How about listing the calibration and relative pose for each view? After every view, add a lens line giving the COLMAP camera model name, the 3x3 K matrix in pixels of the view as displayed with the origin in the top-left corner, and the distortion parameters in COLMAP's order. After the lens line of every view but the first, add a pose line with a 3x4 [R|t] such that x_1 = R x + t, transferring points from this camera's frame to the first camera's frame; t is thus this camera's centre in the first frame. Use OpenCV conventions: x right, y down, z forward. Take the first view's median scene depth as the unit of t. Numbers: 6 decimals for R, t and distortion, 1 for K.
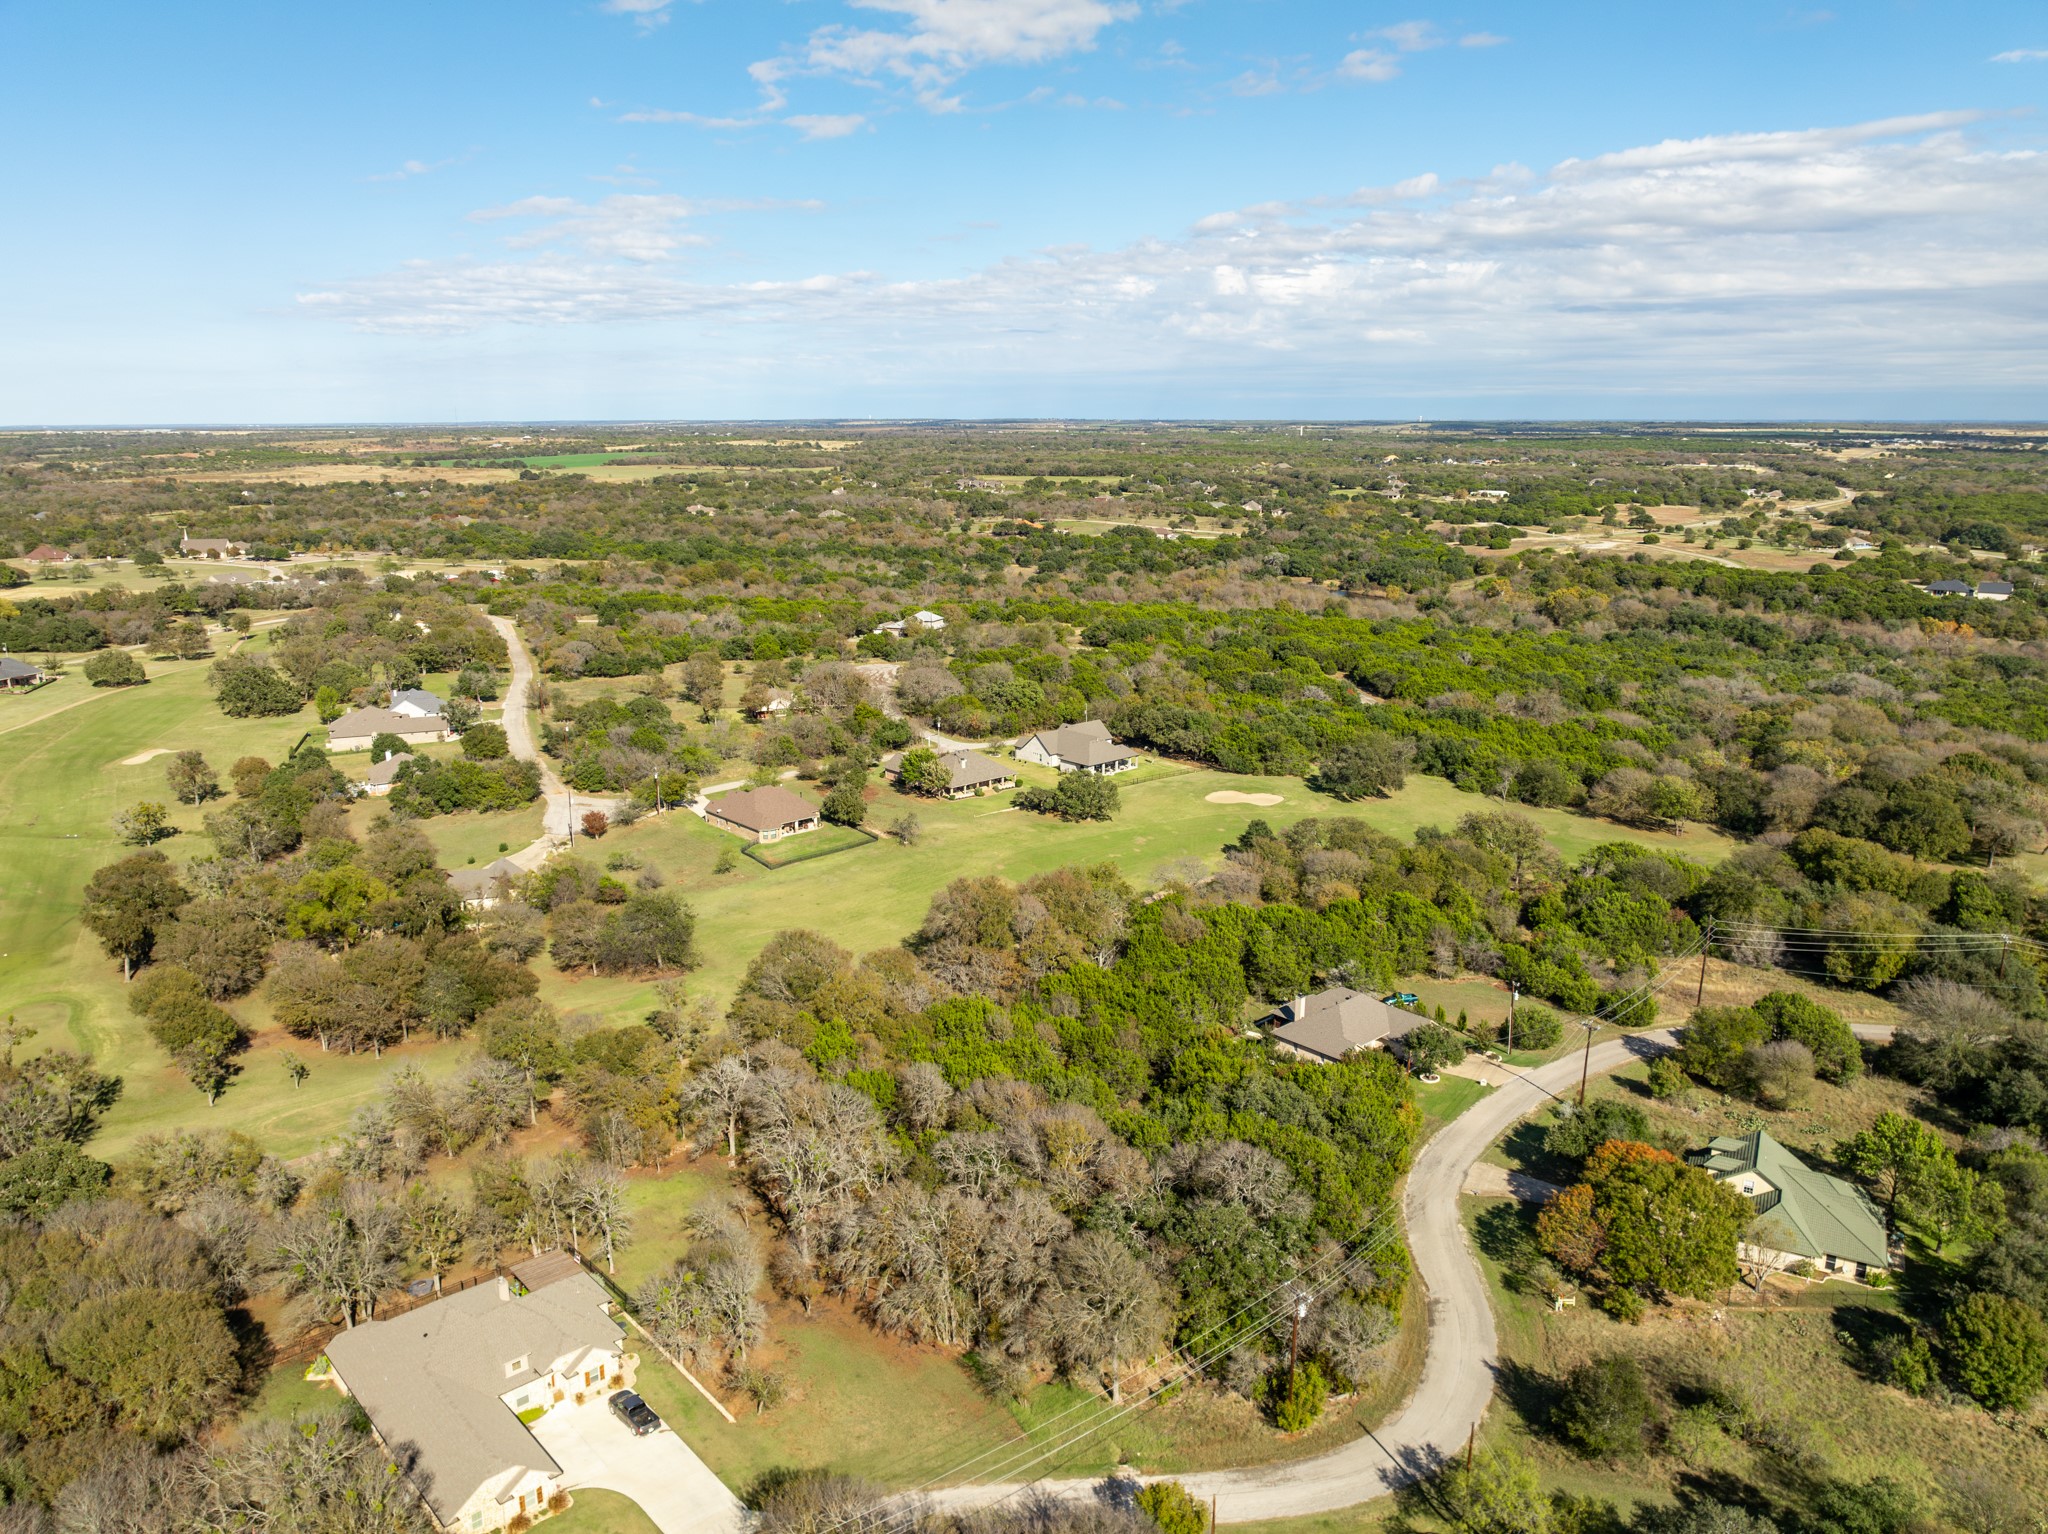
lens RADIAL K [[1456.1, 0, 1024.0], [0, 1456.1, 767.0], [0, 0, 1]] dist [-0.028377, 0.018871]
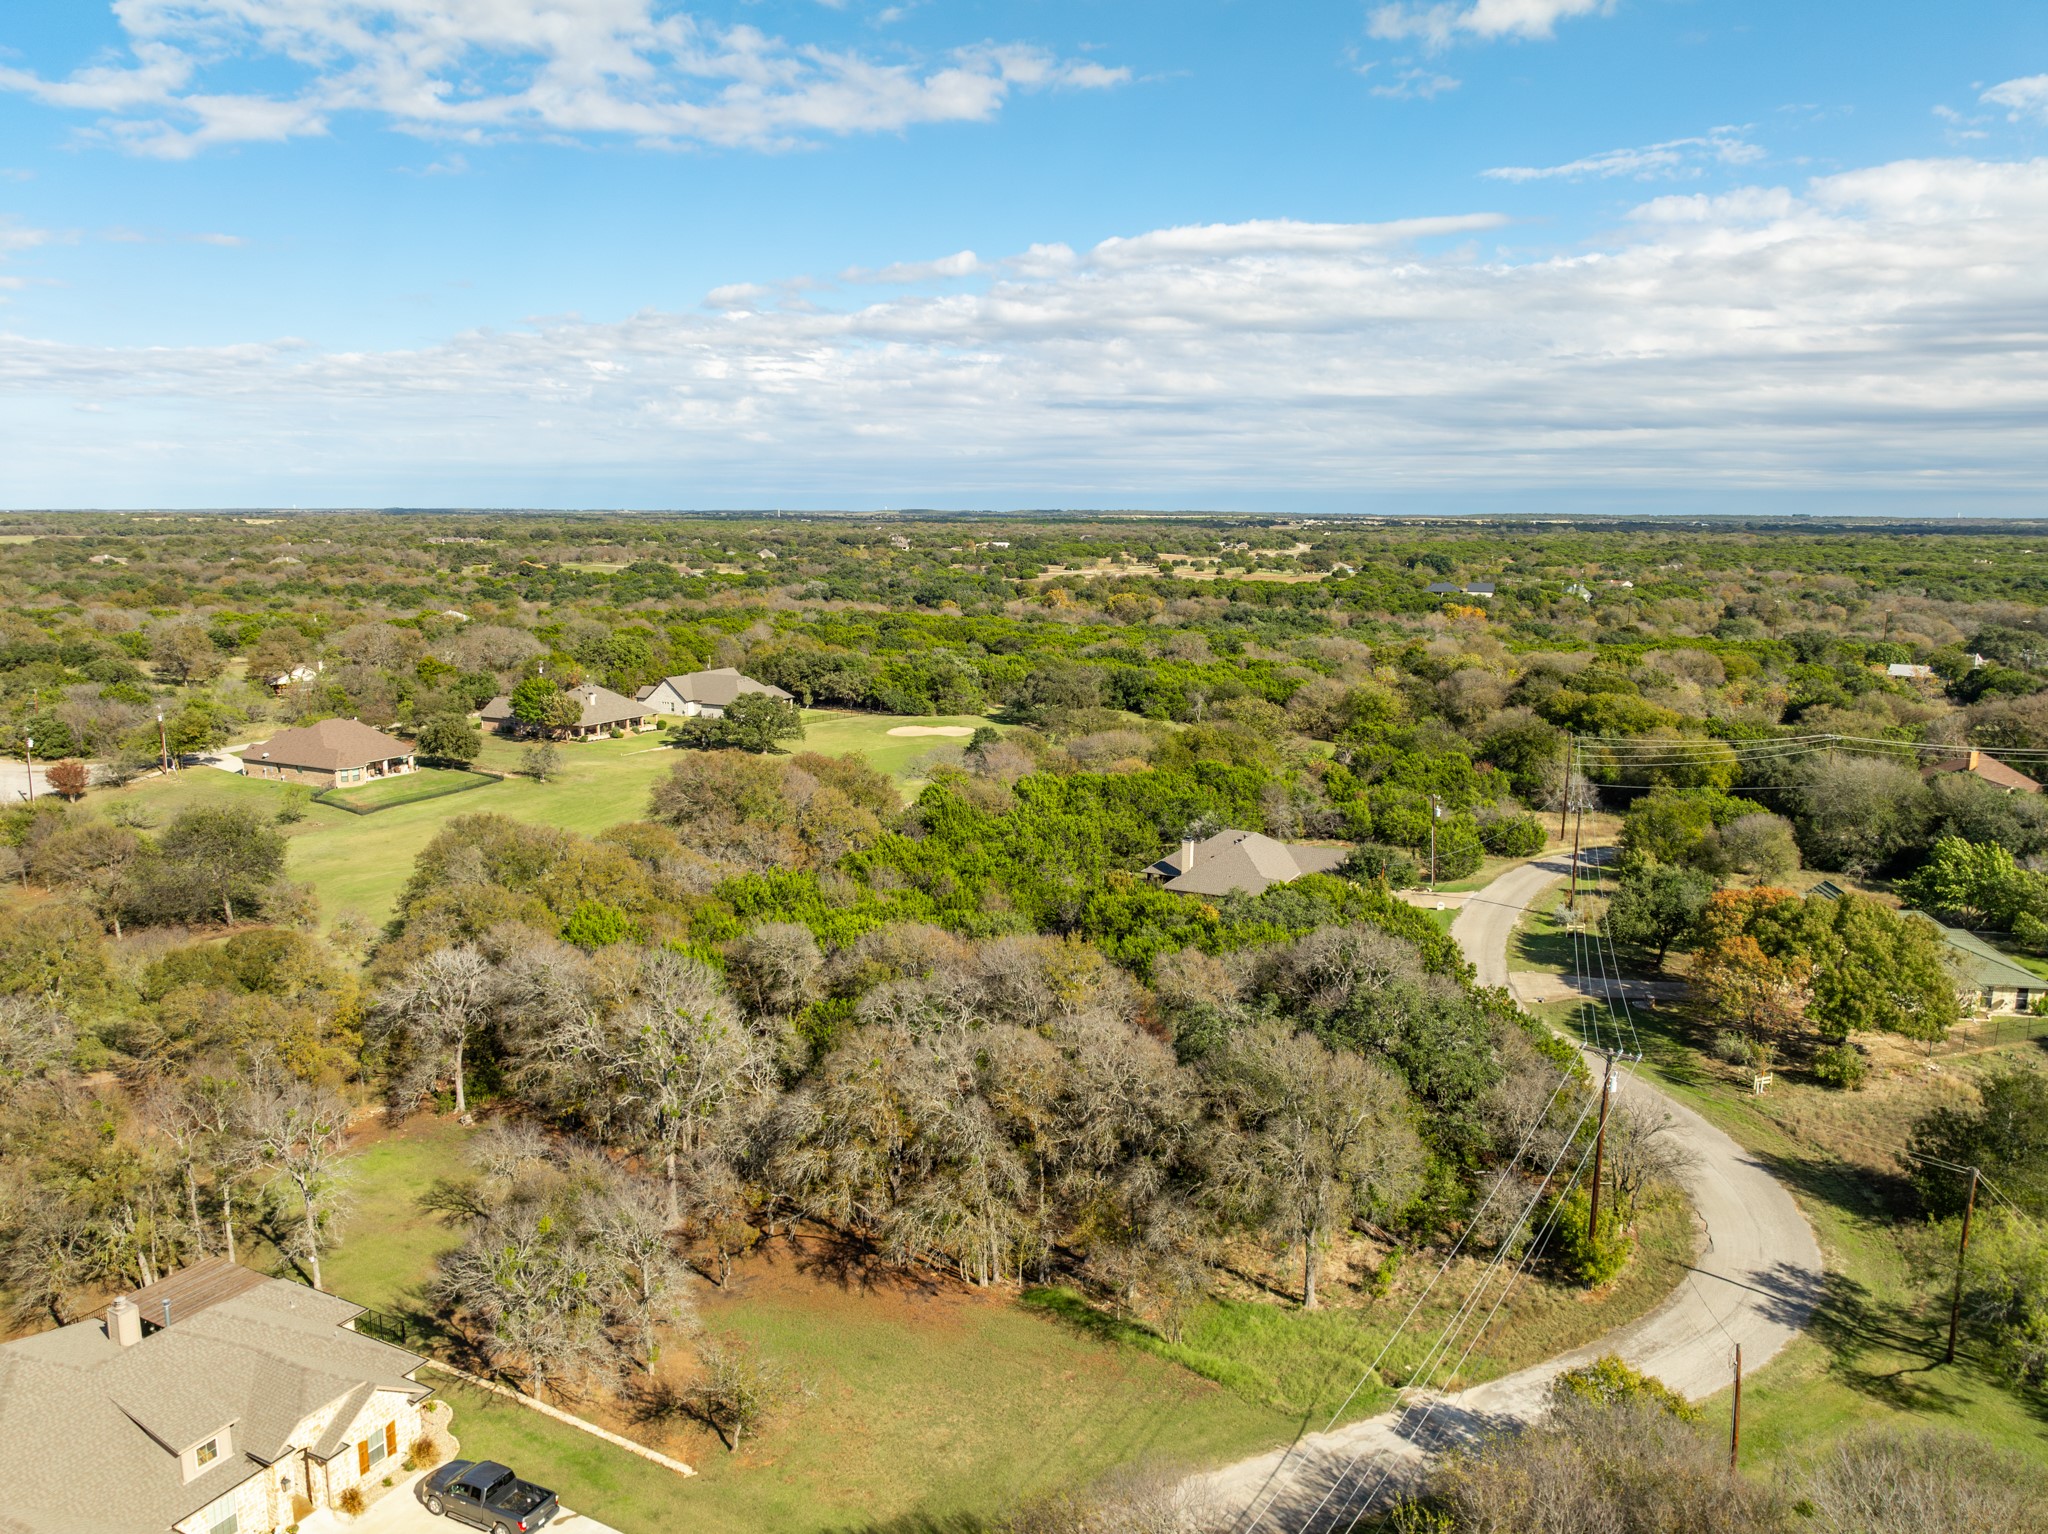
lens RADIAL K [[1456.1, 0, 1024.0], [0, 1456.1, 767.0], [0, 0, 1]] dist [-0.028377, 0.018871]
pose [[0.934262, -0.052474, 0.352705, -0.114474], [0.077334, 0.995388, -0.056758, 0.107946], [-0.348100, 0.080303, 0.934012, 0.206914]]
